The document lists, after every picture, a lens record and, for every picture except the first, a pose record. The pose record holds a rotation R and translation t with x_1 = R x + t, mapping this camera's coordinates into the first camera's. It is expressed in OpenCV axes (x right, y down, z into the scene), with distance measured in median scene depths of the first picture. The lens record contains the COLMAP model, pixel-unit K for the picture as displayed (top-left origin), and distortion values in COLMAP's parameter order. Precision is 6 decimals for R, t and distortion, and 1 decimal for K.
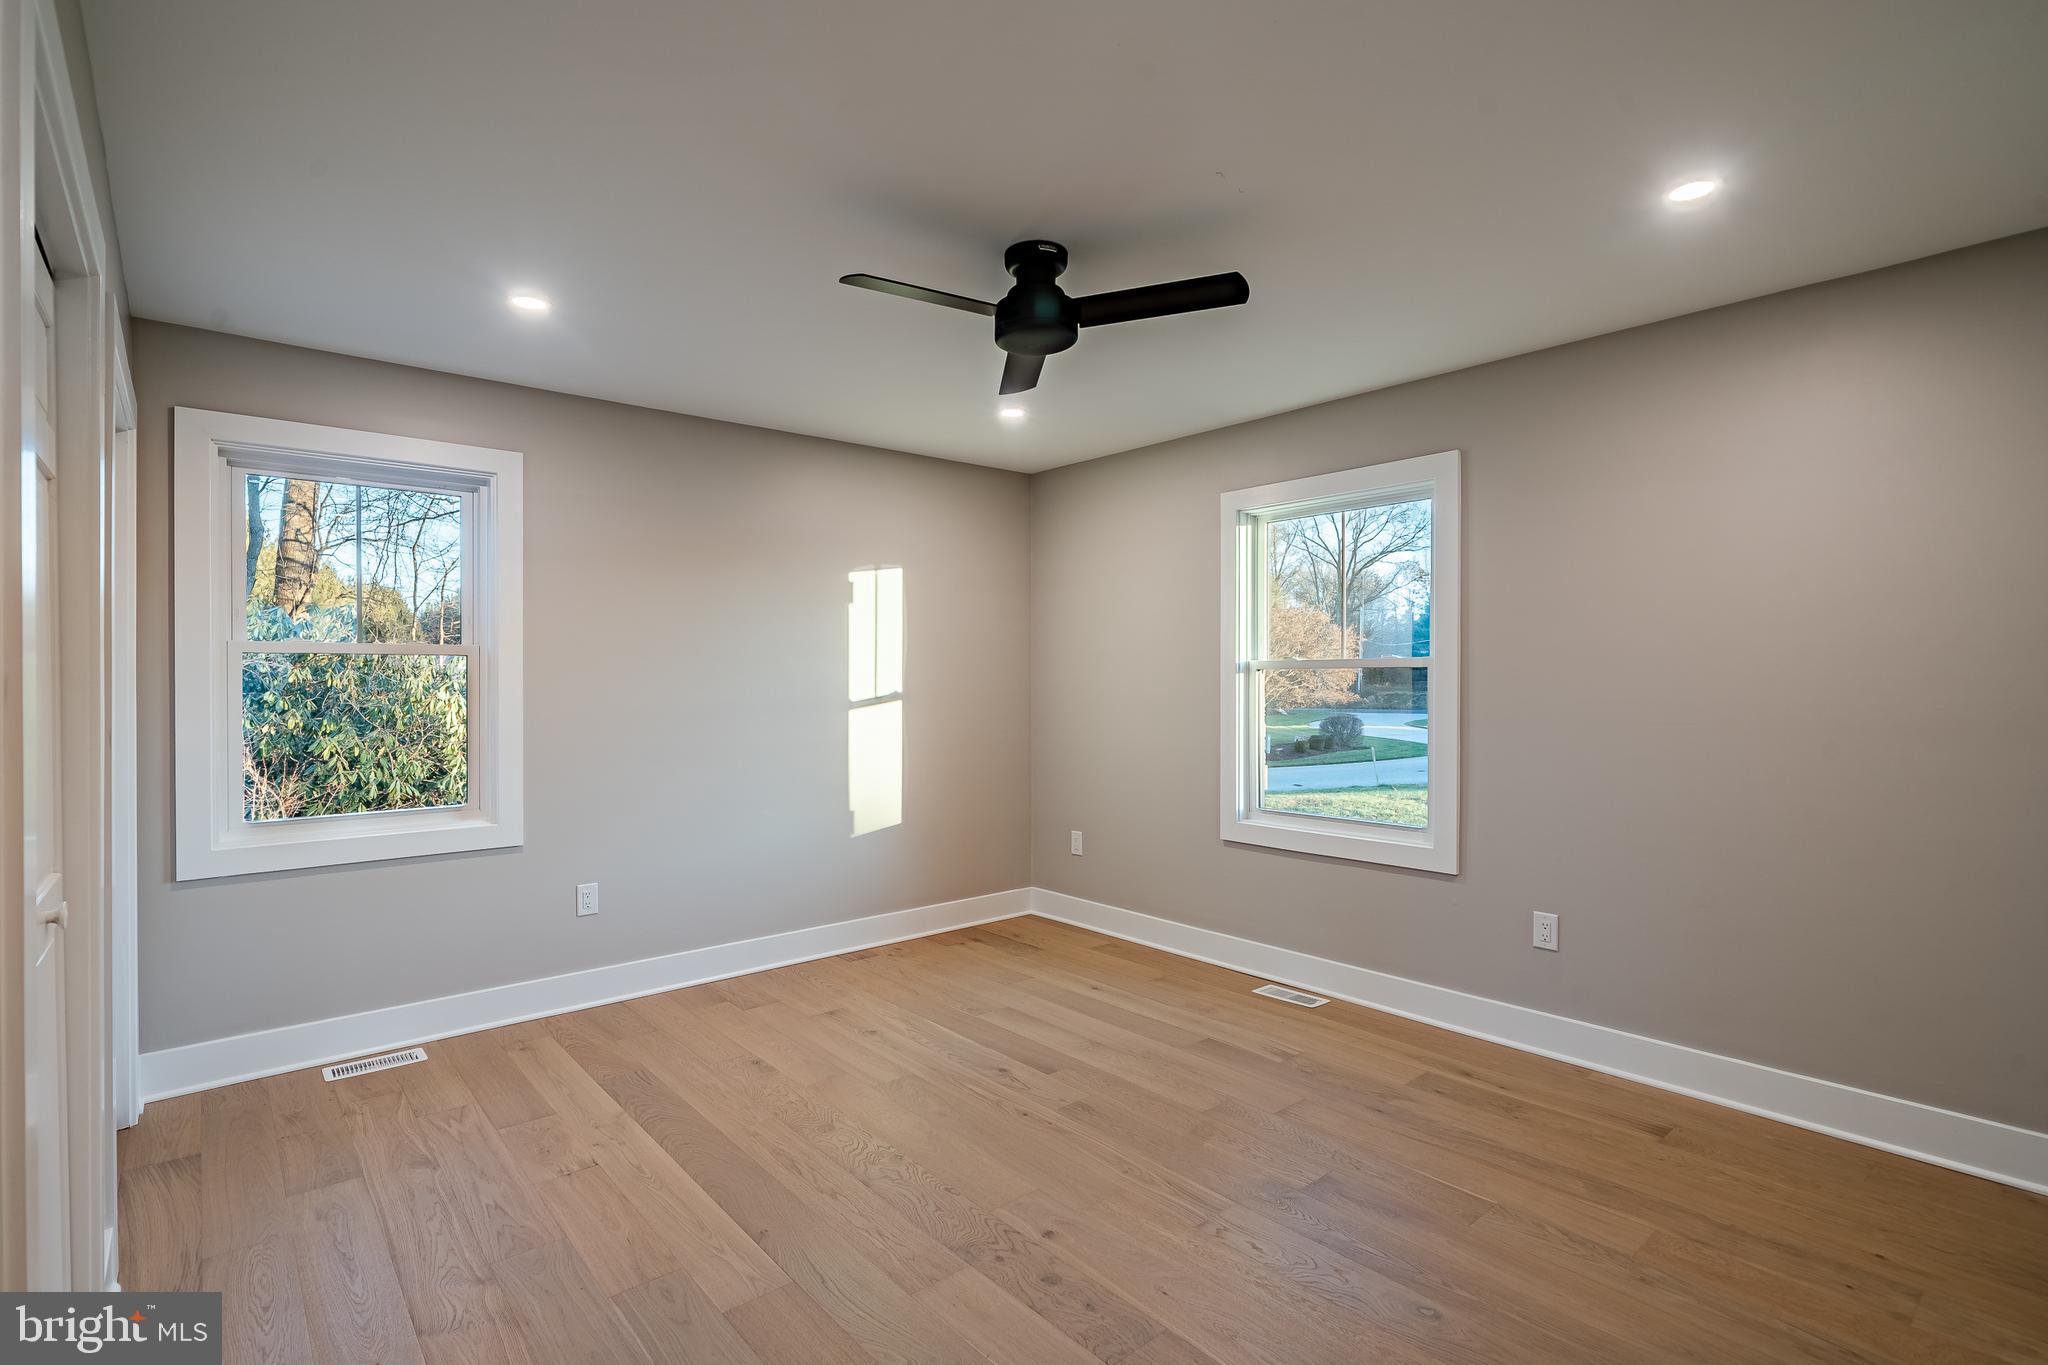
lens RADIAL K [[961.5, 0, 1019.5], [0, 961.5, 691.8], [0, 0, 1]] dist [-0.005592, 0.001026]
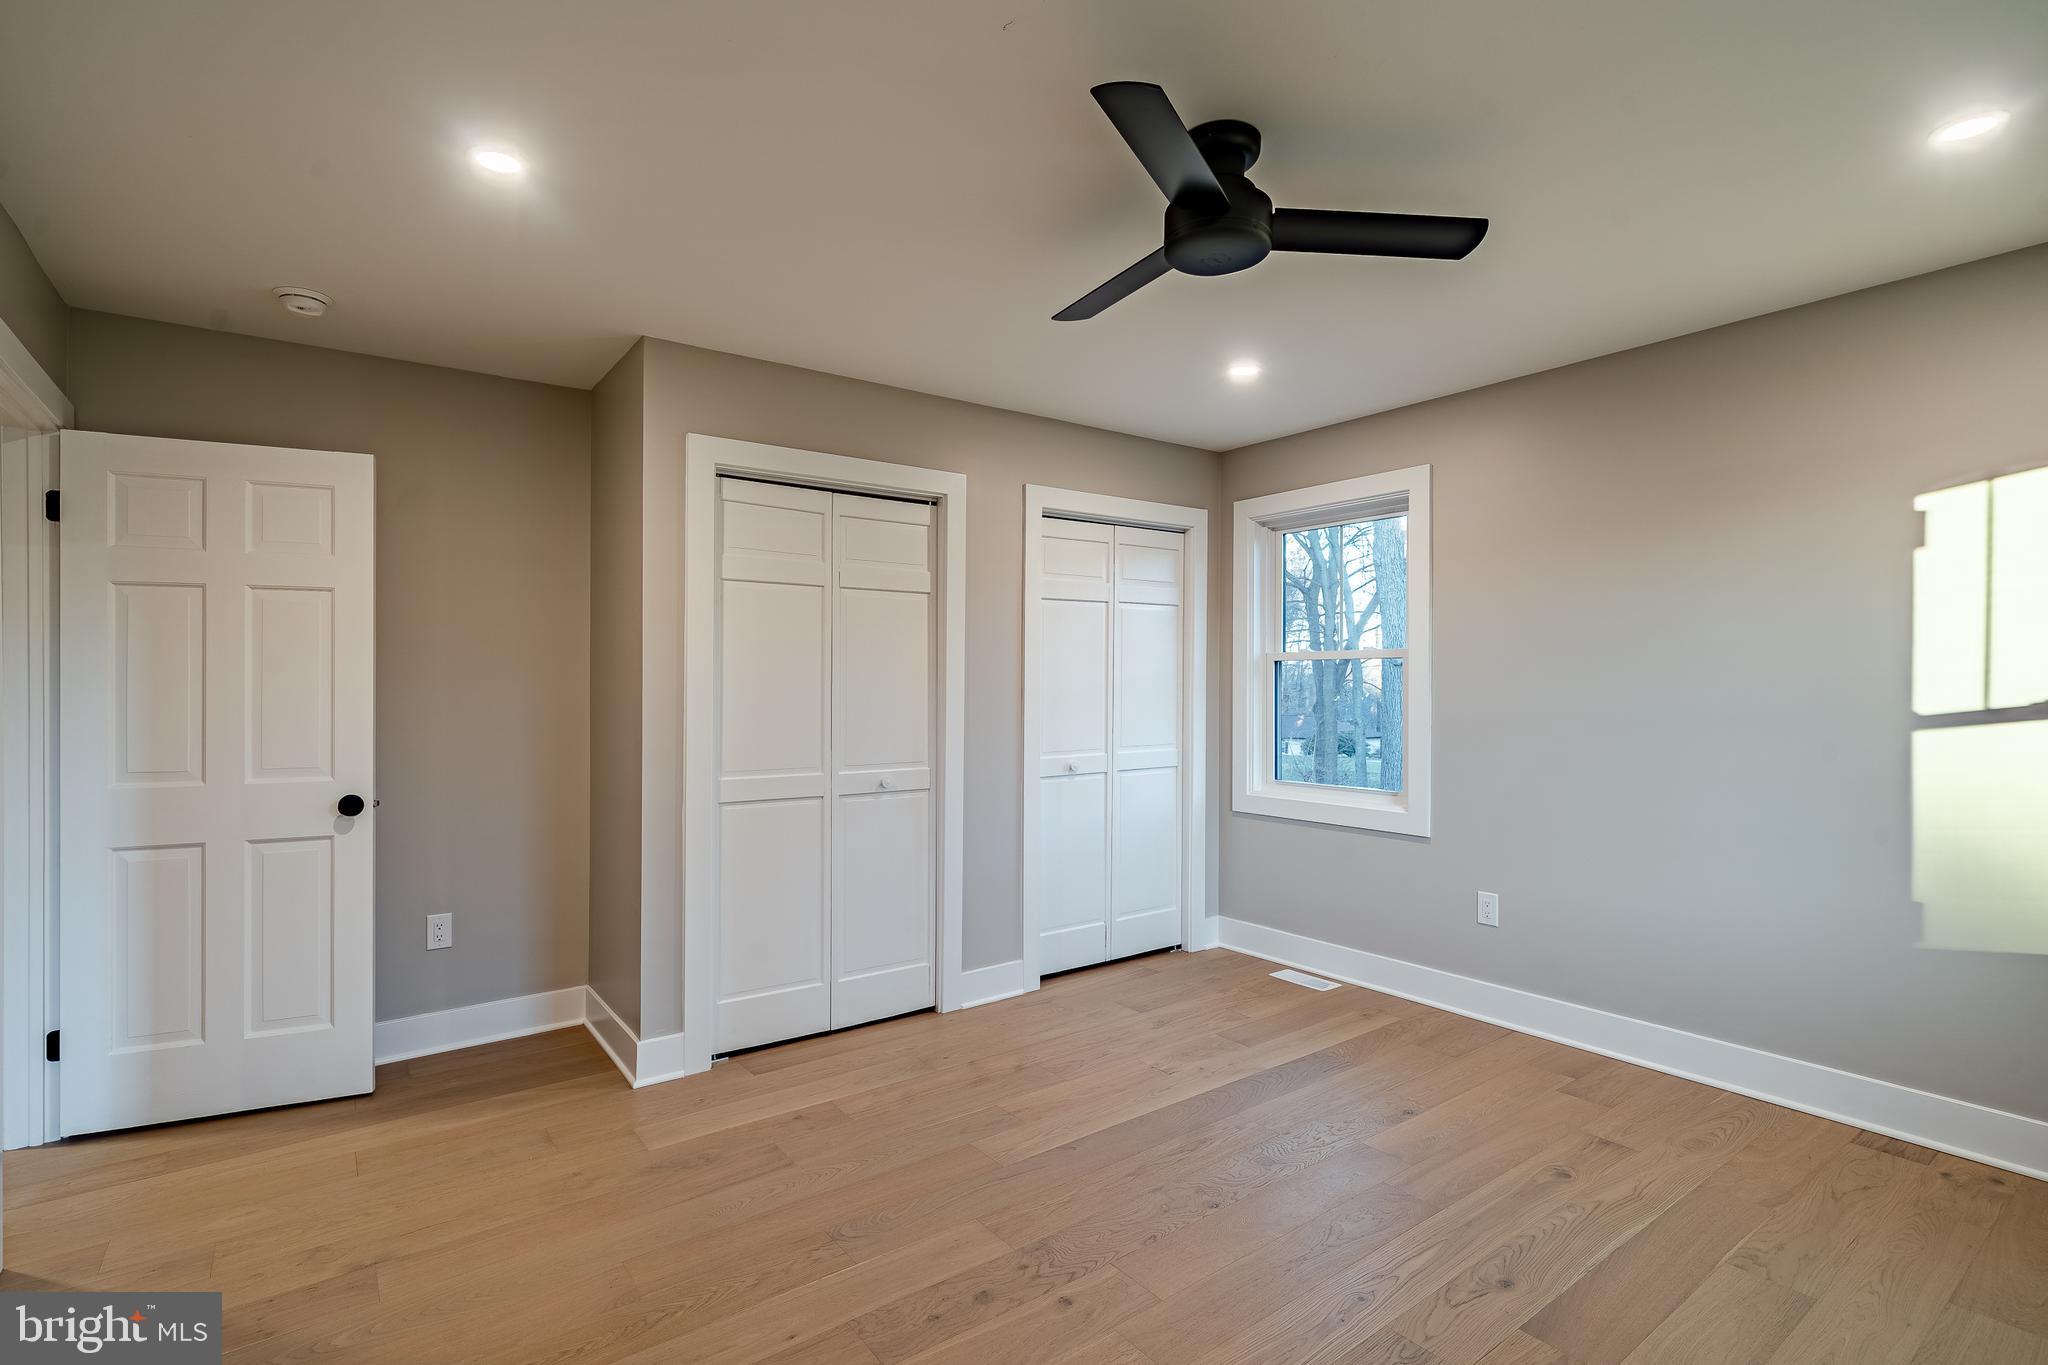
lens RADIAL K [[961.5, 0, 1003.3], [0, 961.5, 703.7], [0, 0, 1]] dist [-0.005592, 0.001026]
pose [[-0.078271, 0.026438, -0.996582, 0.594665], [-0.006511, 0.999613, 0.027030, -0.012845], [0.996911, 0.008604, -0.078068, 0.652723]]
